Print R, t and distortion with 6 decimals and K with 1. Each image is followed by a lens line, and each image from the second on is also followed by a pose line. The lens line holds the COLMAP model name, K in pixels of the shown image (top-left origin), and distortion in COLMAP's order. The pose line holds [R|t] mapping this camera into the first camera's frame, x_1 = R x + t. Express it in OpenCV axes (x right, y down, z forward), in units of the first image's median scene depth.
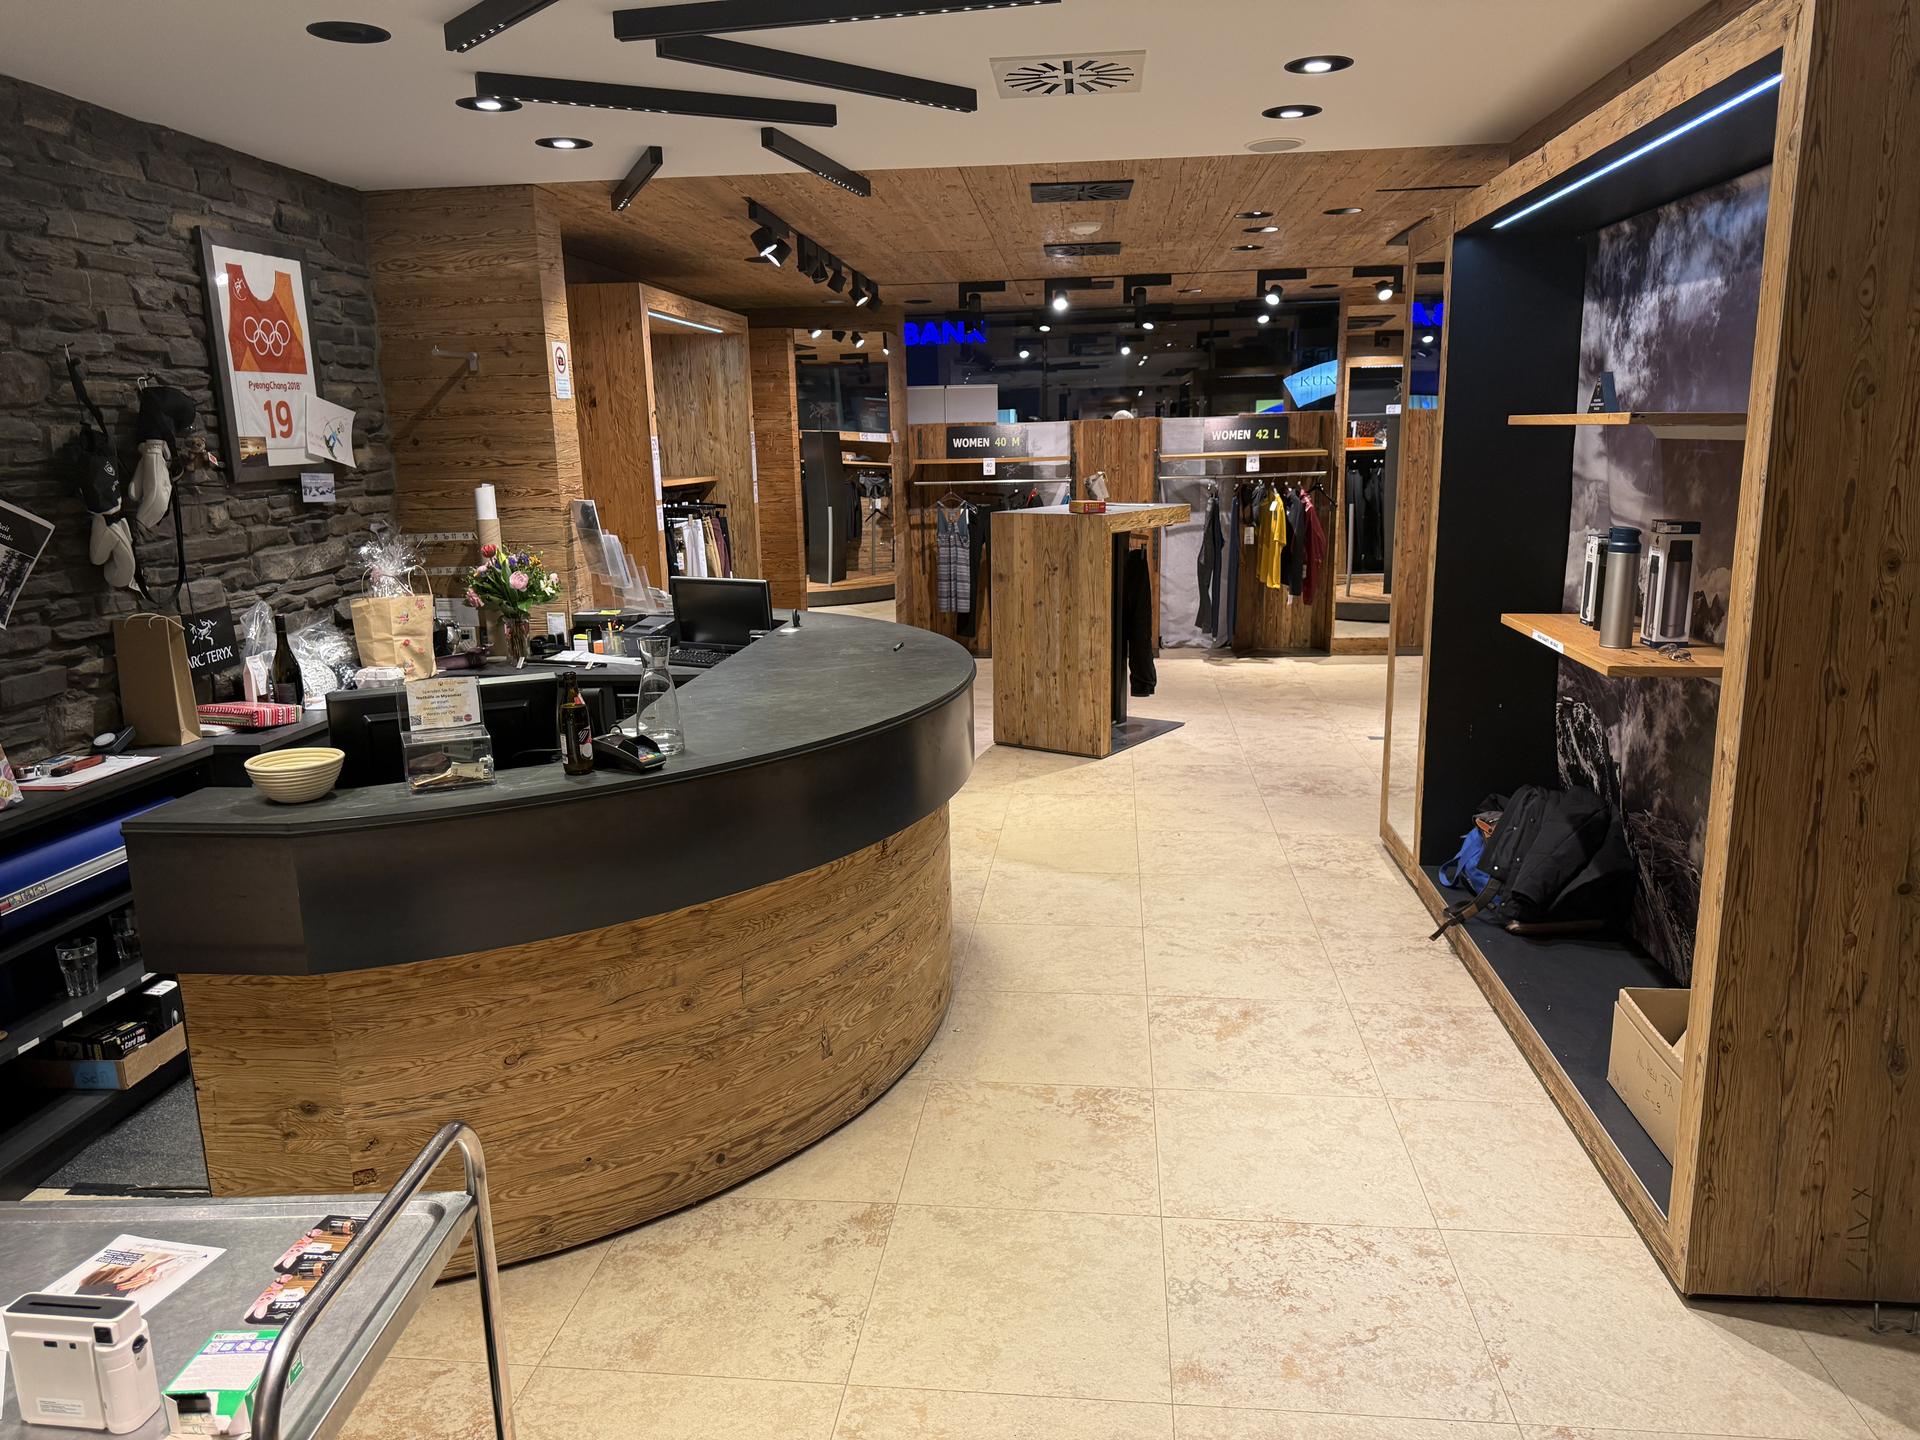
lens RADIAL K [[1362.8, 0, 966.7], [0, 1362.8, 757.1], [0, 0, 1]] dist [0.010064, -0.006595]
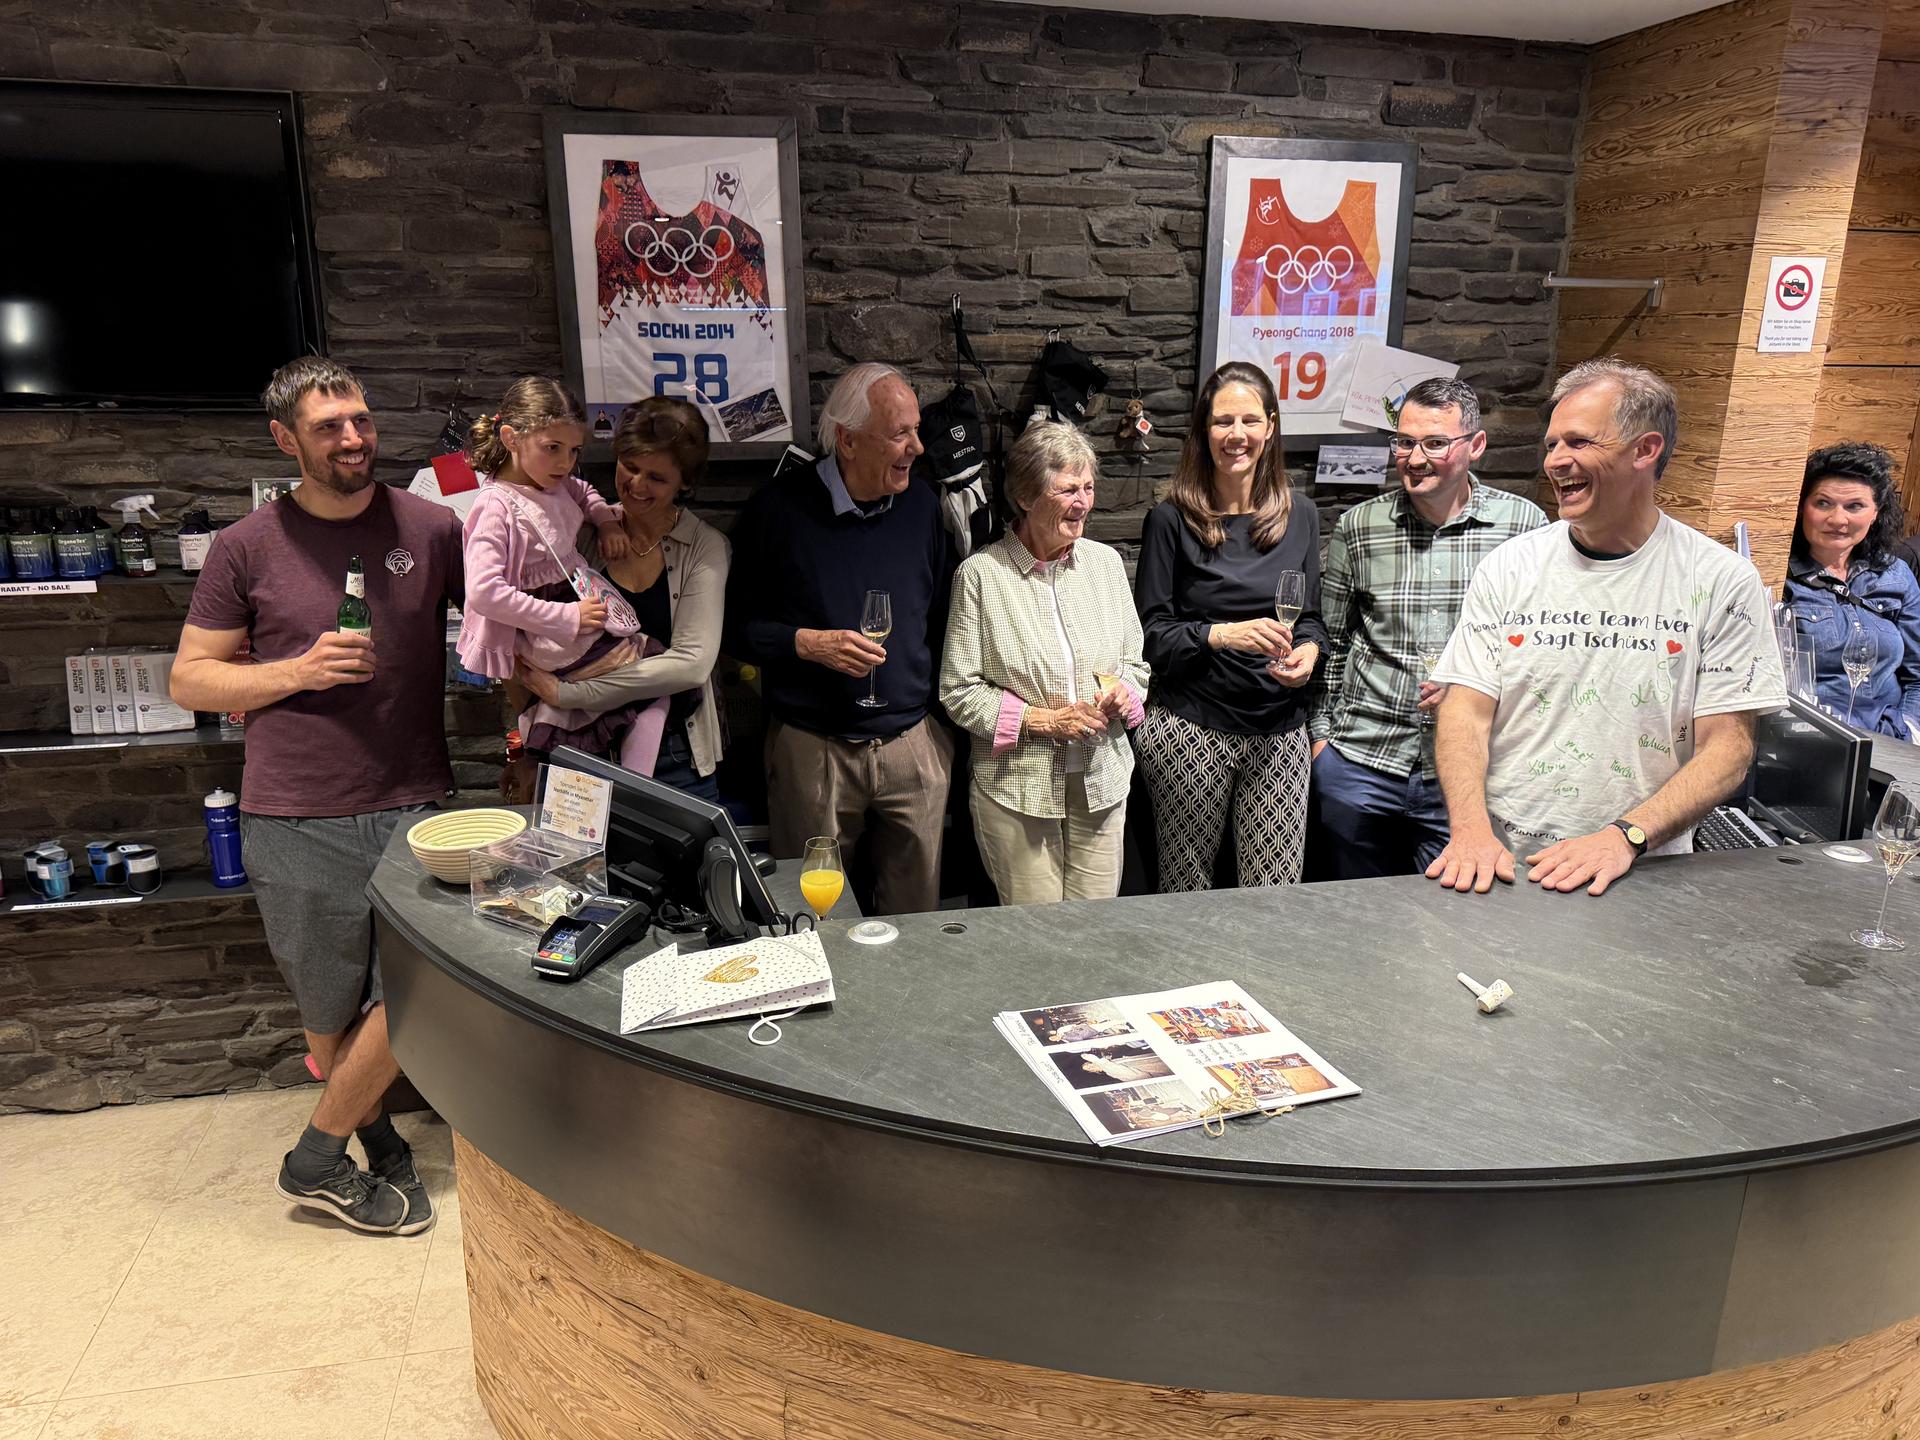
lens RADIAL K [[1361.9, 0, 969.4], [0, 1361.9, 759.2], [0, 0, 1]] dist [-0.013481, 0.000100]
pose [[0.333242, 0.299042, -0.894161, 0.203065], [-0.233848, 0.944950, 0.228876, -0.178705], [0.913381, 0.132827, 0.384827, 0.572373]]
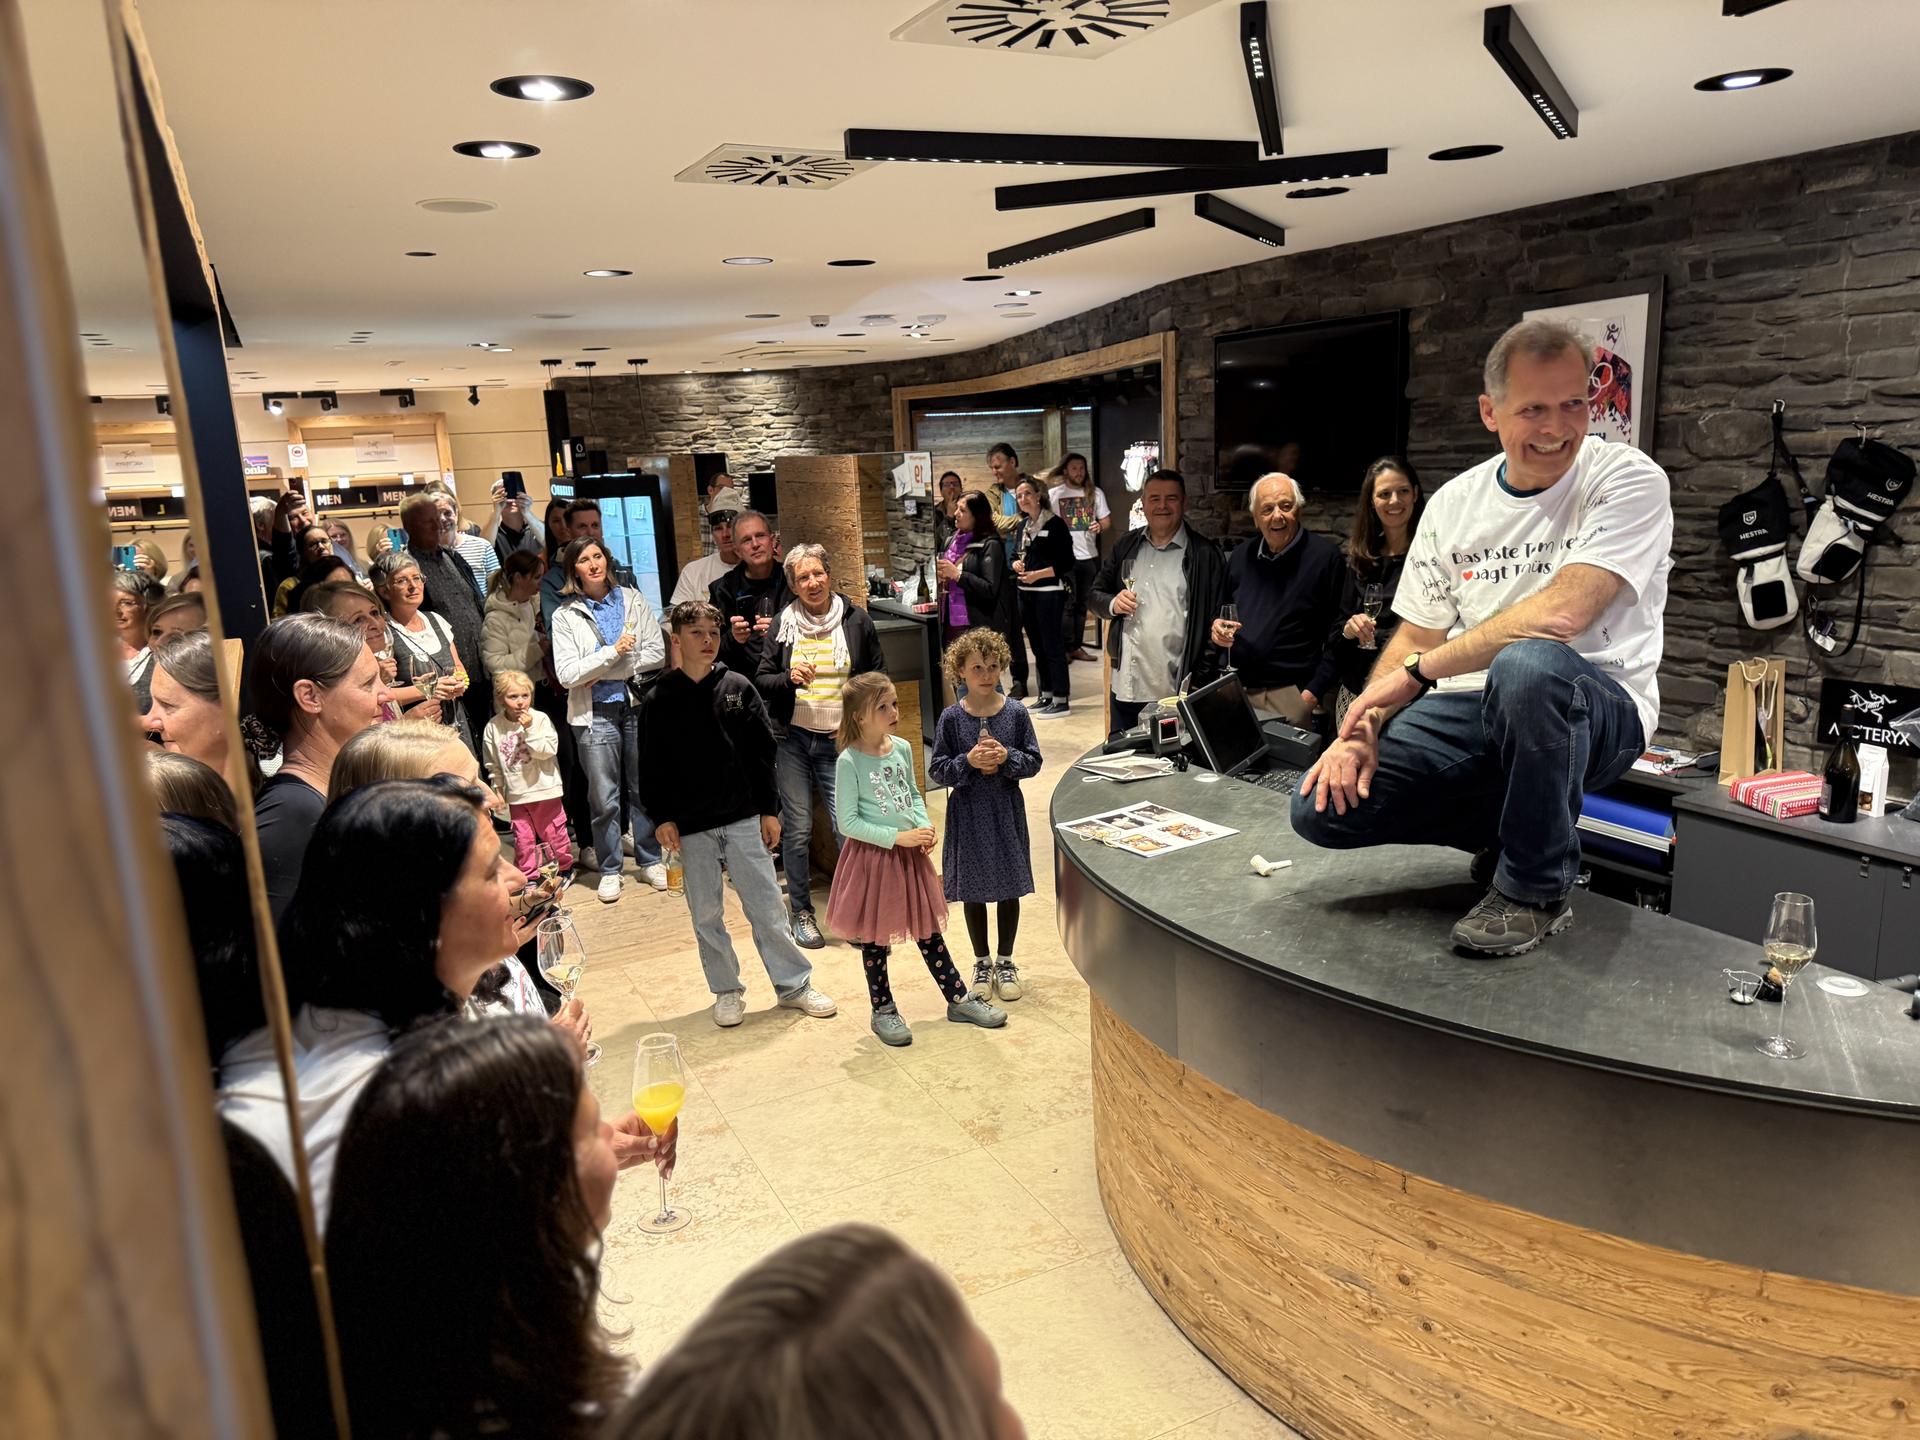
lens RADIAL K [[1384.6, 0, 960.0], [0, 1384.6, 720.0], [0, 0, 1]] dist [0.190197, -0.146782]
pose [[-0.827694, 0.189607, -0.528177, 0.417825], [-0.051689, 0.911433, 0.408189, -0.411775], [0.558794, 0.365156, -0.744588, 1.288766]]
